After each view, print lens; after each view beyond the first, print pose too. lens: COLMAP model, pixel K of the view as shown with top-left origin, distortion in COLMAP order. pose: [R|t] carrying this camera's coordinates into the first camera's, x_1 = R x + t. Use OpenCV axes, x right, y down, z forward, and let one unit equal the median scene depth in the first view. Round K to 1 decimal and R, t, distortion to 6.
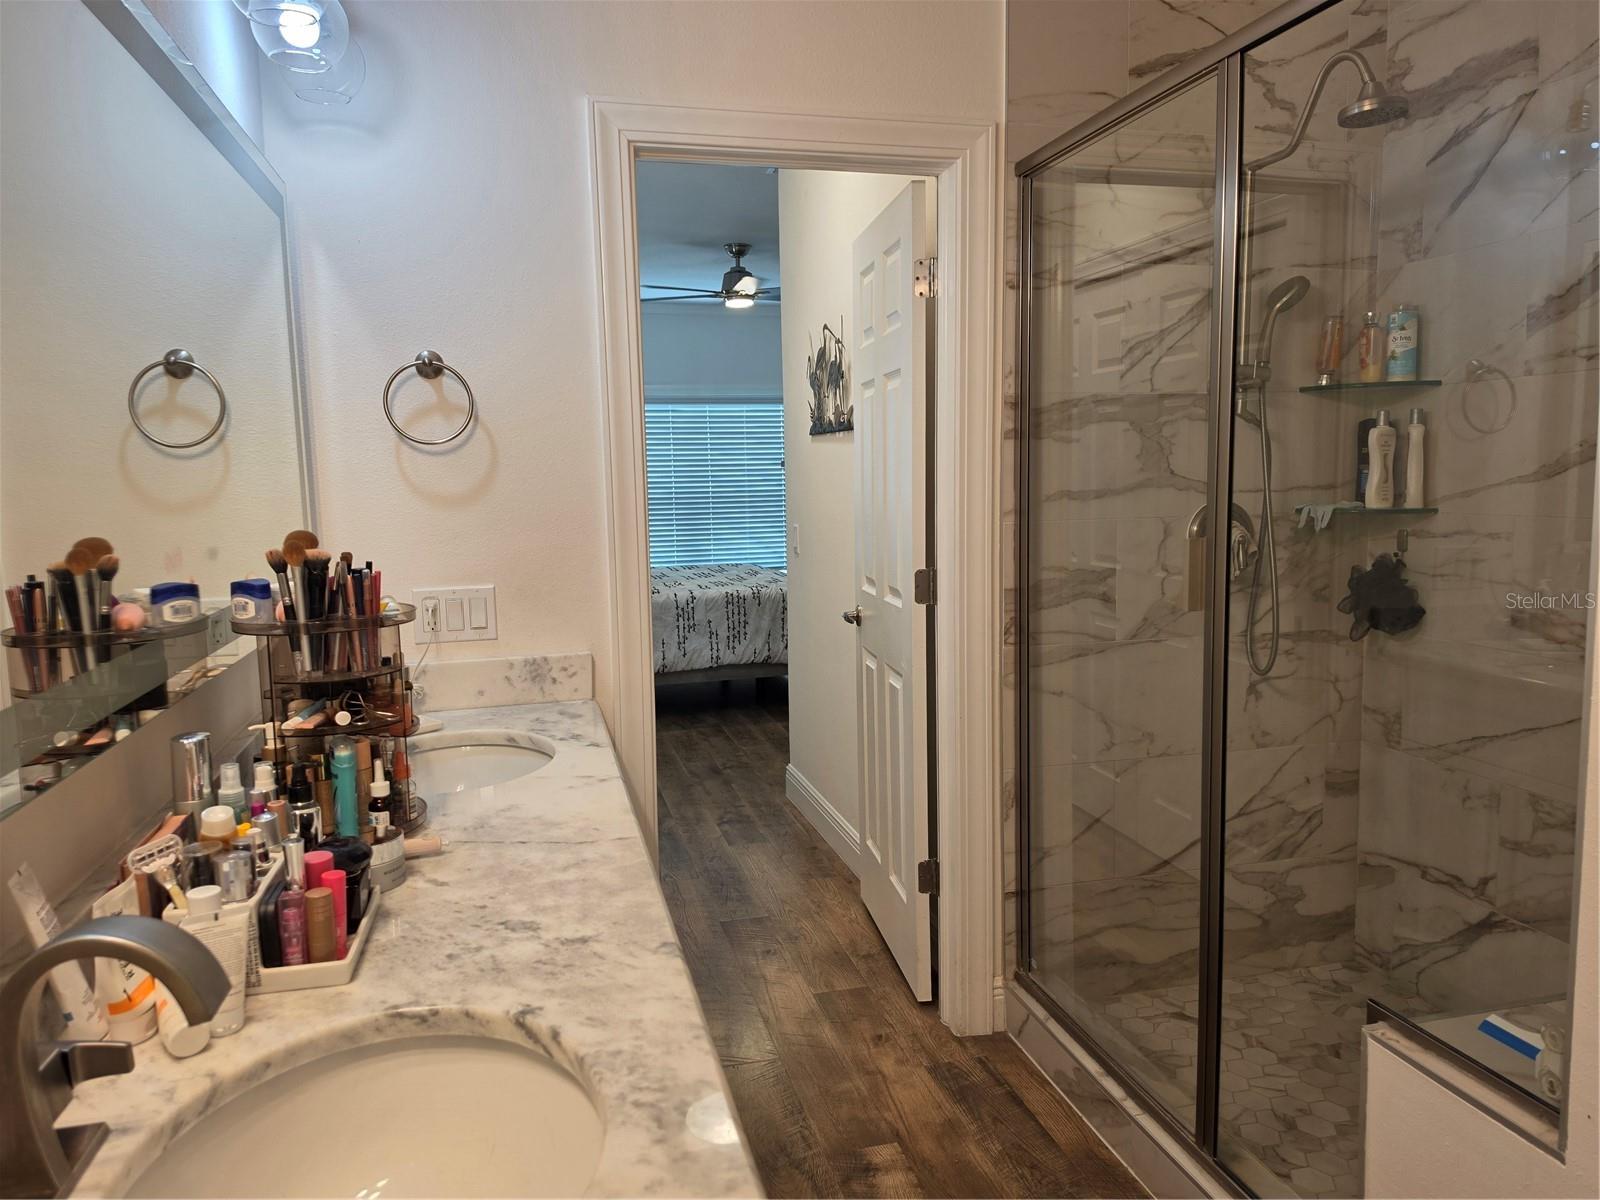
lens RADIAL K [[1105.3, 0, 808.3], [0, 1105.3, 595.9], [0, 0, 1]] dist [0.064133, -0.077654]
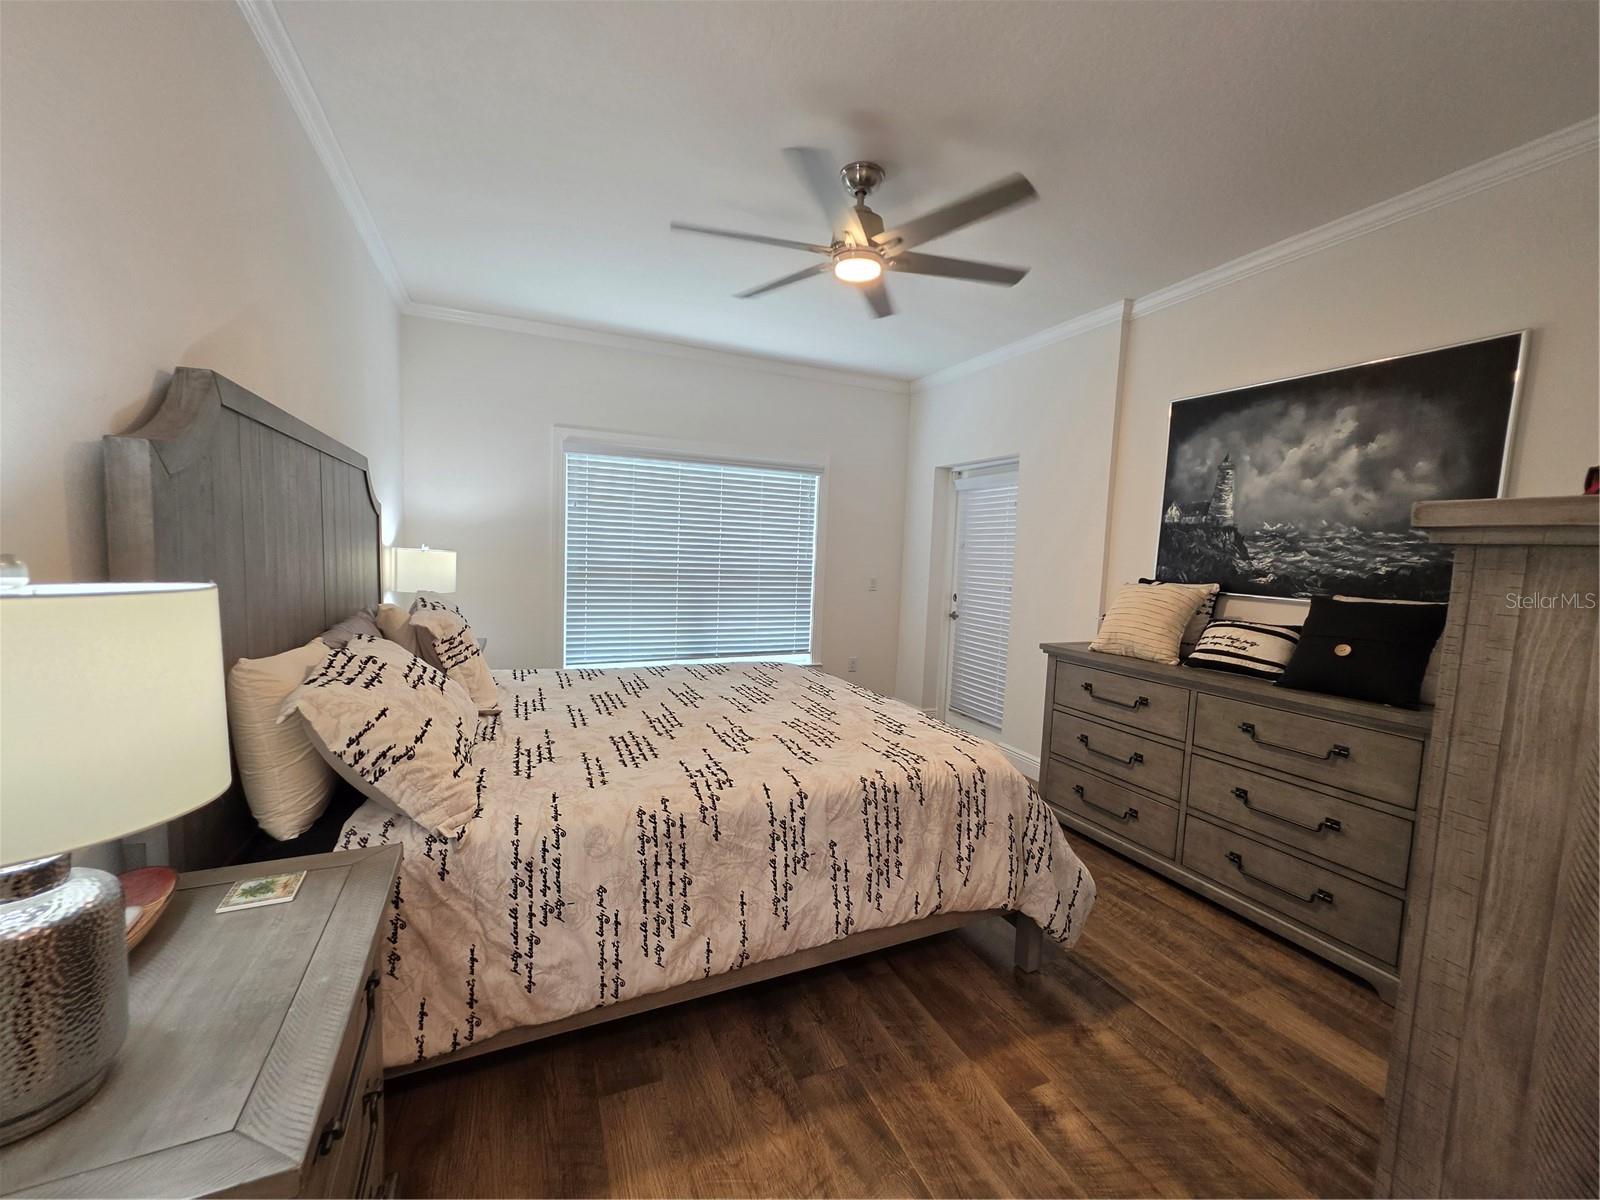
lens RADIAL K [[639.7, 0, 801.6], [0, 639.7, 608.0], [0, 0, 1]] dist [-0.003462, 0.001843]
pose [[0.986666, 0.045181, 0.156360, -0.152942], [-0.041585, 0.998792, -0.026195, -0.073326], [-0.157355, 0.019344, 0.987353, 0.726843]]
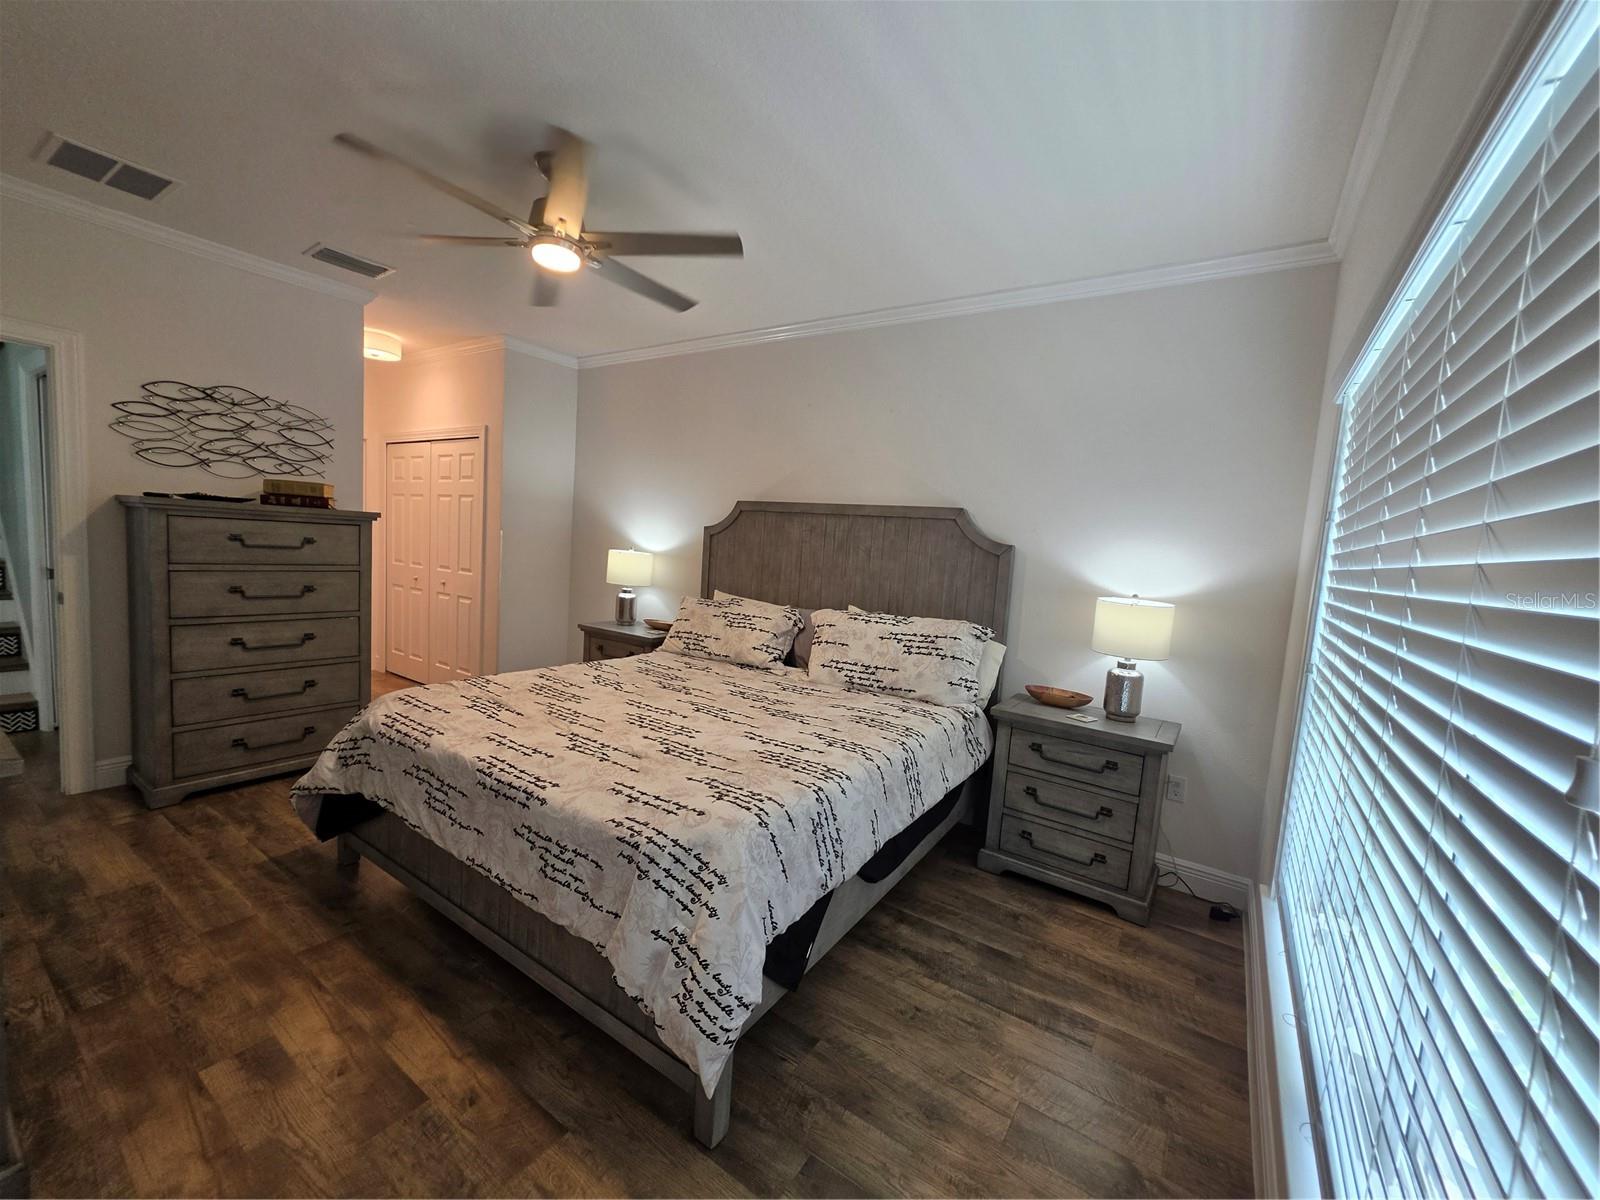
lens RADIAL K [[639.7, 0, 796.9], [0, 639.7, 604.7], [0, 0, 1]] dist [-0.003462, 0.001843]
pose [[-0.750945, 0.031893, -0.659594, 0.080332], [-0.128972, 0.972515, 0.193856, -0.180966], [0.647648, 0.230644, -0.726192, 1.512241]]
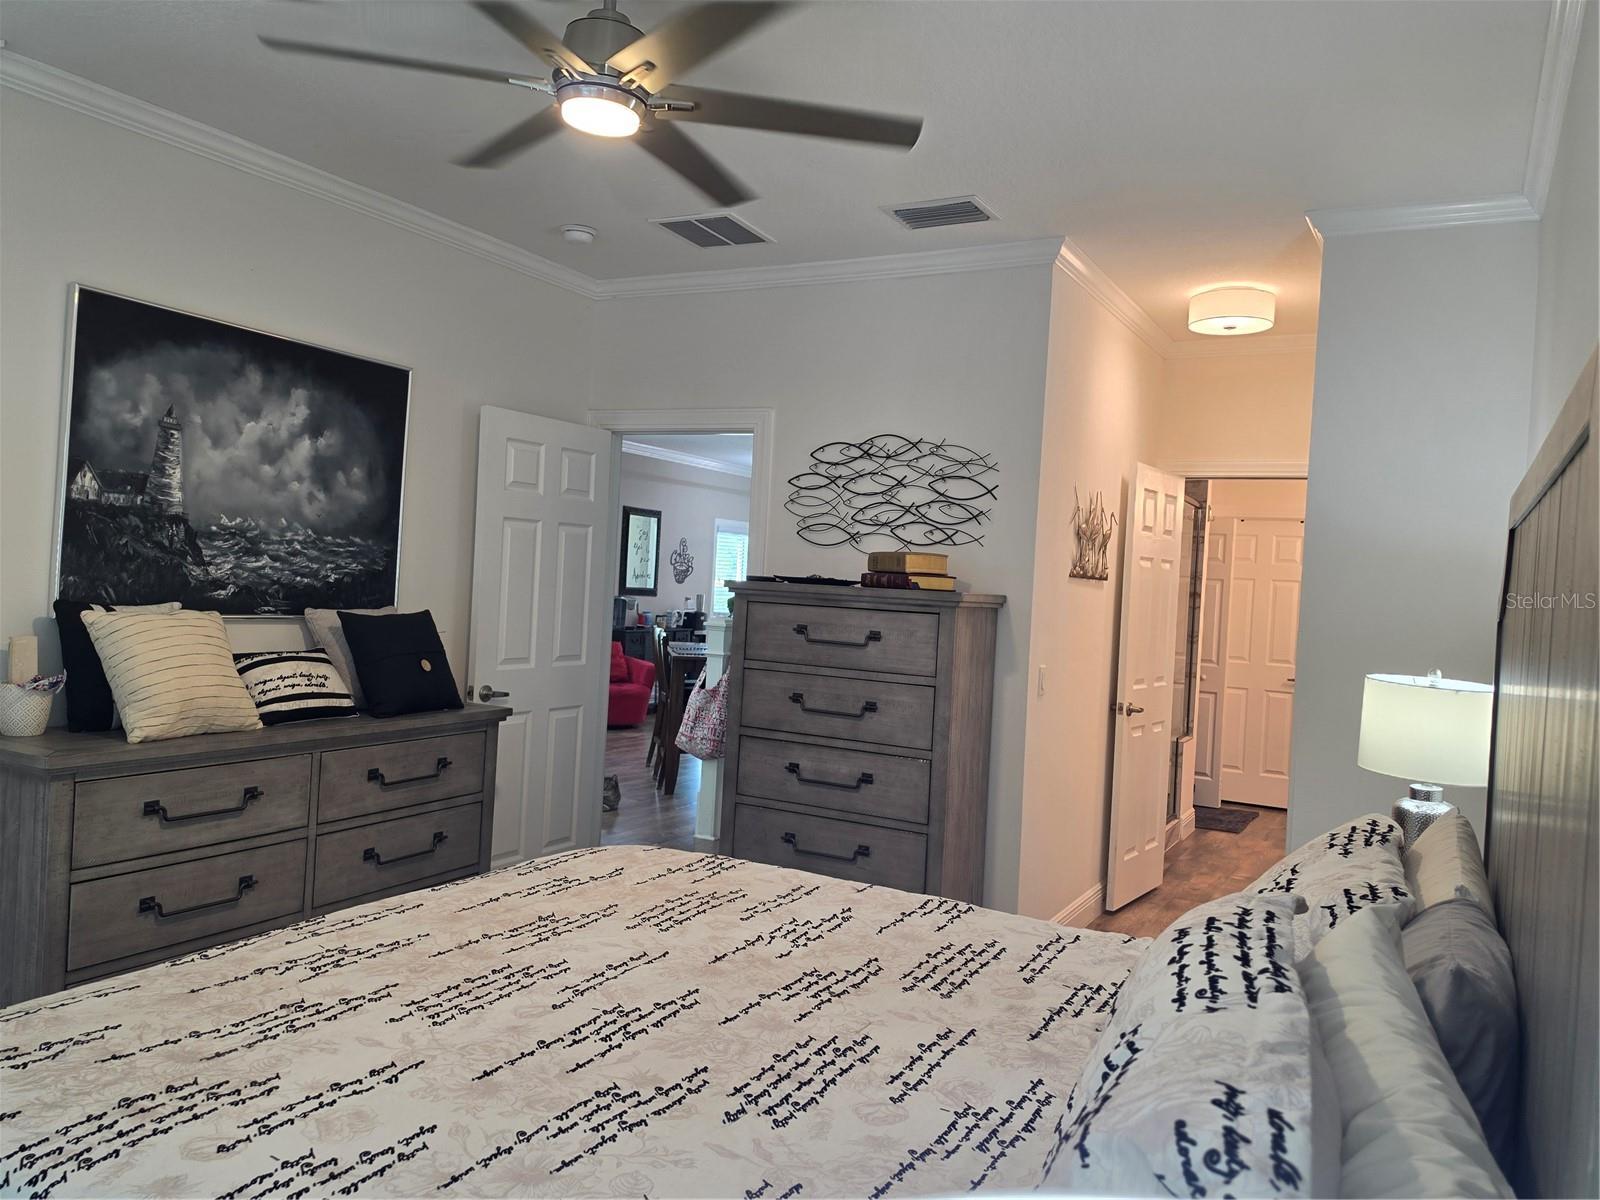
lens RADIAL K [[1203.8, 0, 812.8], [0, 1203.8, 597.7], [0, 0, 1]] dist [0.080702, -0.109343]
pose [[-0.735509, -0.031609, 0.676778, -0.408754], [0.036064, 0.995668, 0.085696, -0.158150], [-0.676555, 0.087438, -0.731183, 1.368410]]
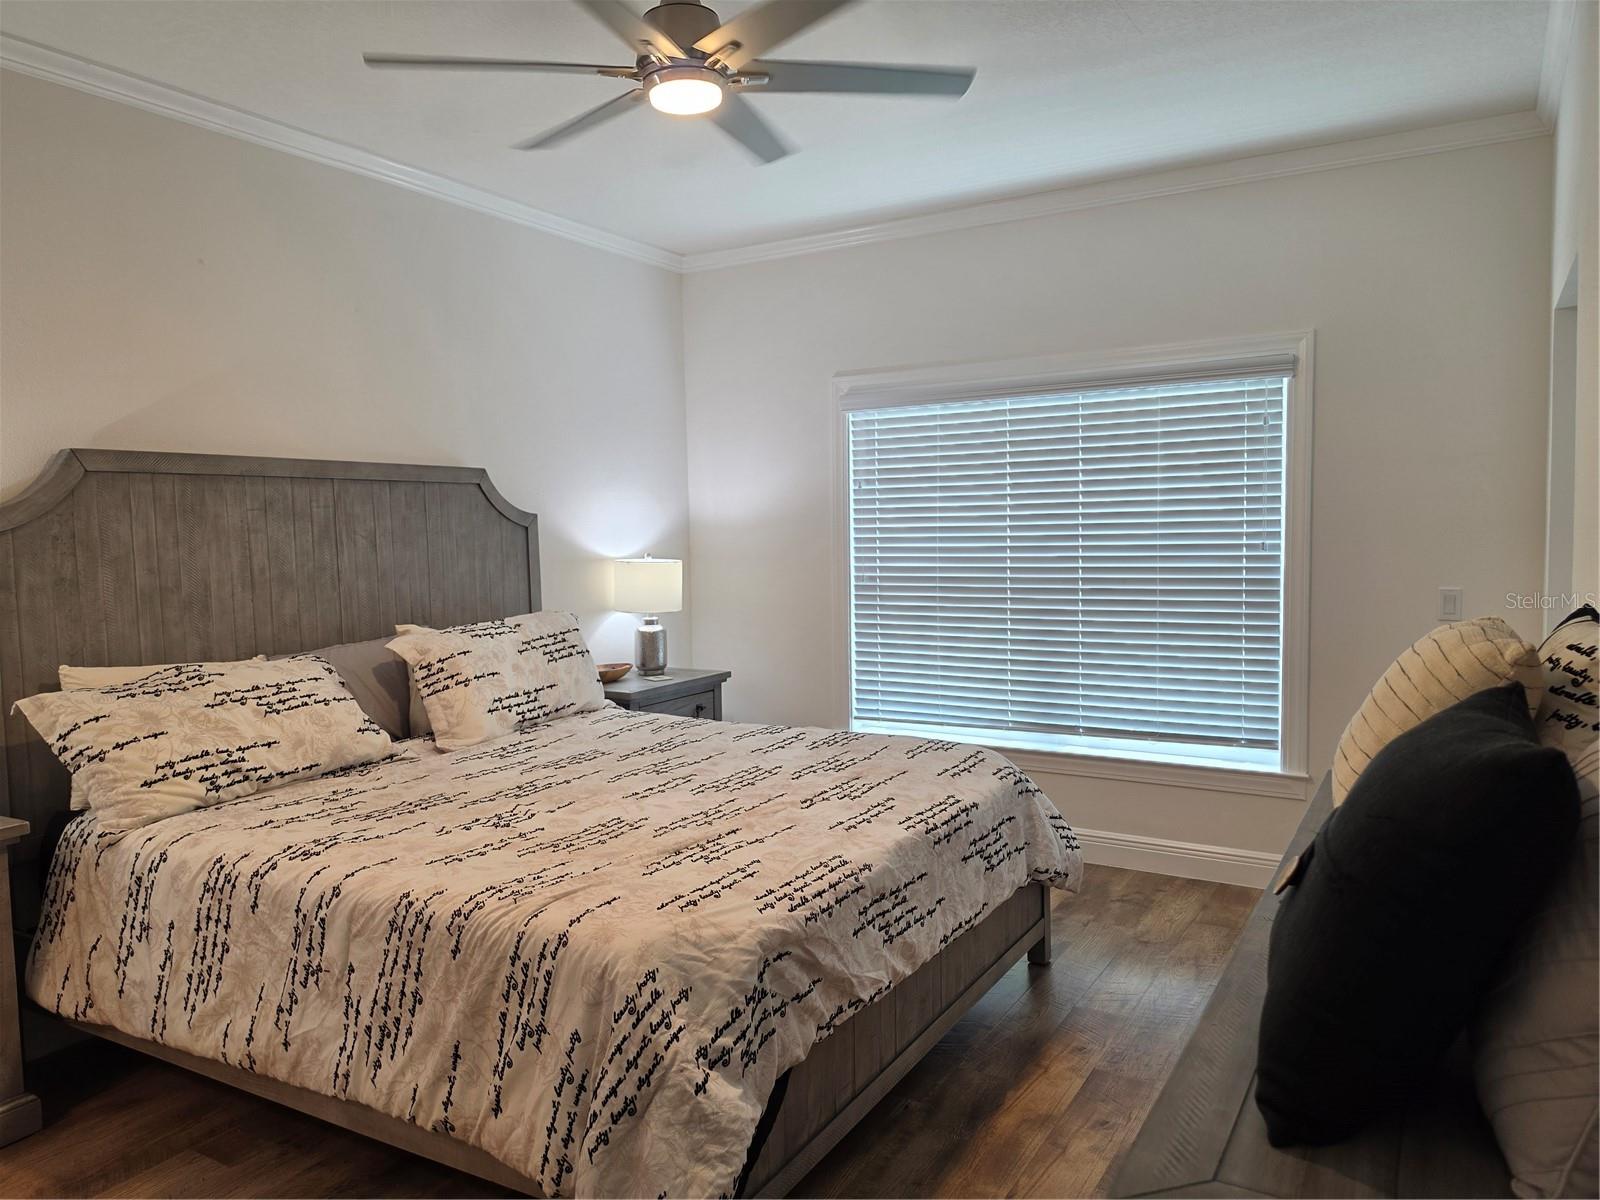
lens RADIAL K [[1105.3, 0, 810.0], [0, 1105.3, 603.3], [0, 0, 1]] dist [0.064133, -0.077654]
pose [[0.702130, 0.060196, -0.709500, 0.267479], [-0.077163, 0.996985, 0.008225, -0.110245], [0.707856, 0.048972, 0.704658, 0.849507]]
